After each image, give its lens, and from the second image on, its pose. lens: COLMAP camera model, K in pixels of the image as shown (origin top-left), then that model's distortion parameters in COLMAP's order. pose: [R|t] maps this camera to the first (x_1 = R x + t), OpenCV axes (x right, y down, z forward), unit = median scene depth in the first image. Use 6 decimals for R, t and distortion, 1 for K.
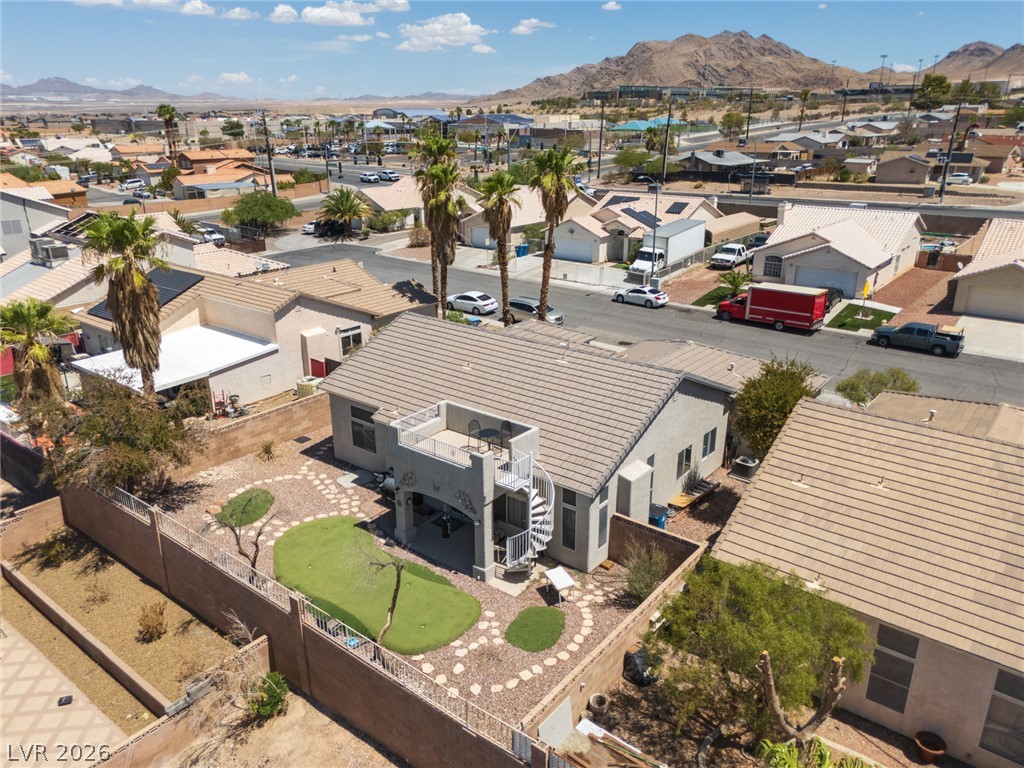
lens RADIAL K [[758.5, 0, 514.3], [0, 758.5, 383.2], [0, 0, 1]] dist [0.063019, -0.053625]
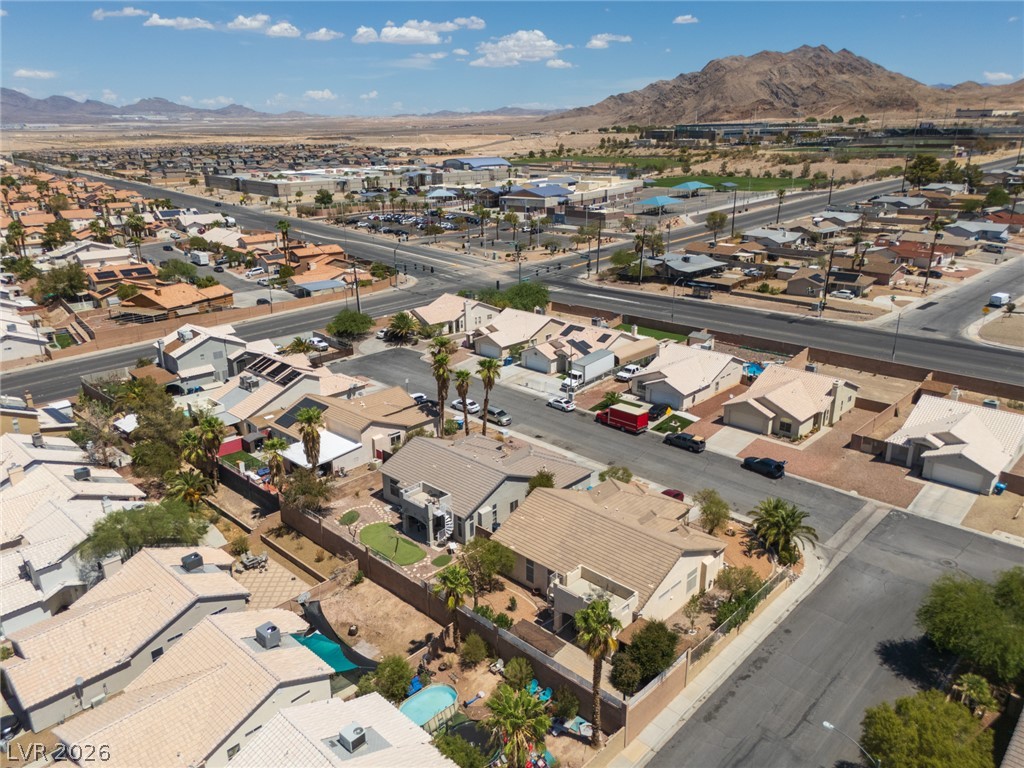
lens RADIAL K [[758.5, 0, 514.3], [0, 758.5, 383.2], [0, 0, 1]] dist [0.063019, -0.053625]
pose [[0.995696, 0.022564, -0.089889, 0.299416], [-0.023951, 0.999610, -0.014380, -0.187696], [0.089529, 0.016471, 0.995848, -1.067299]]
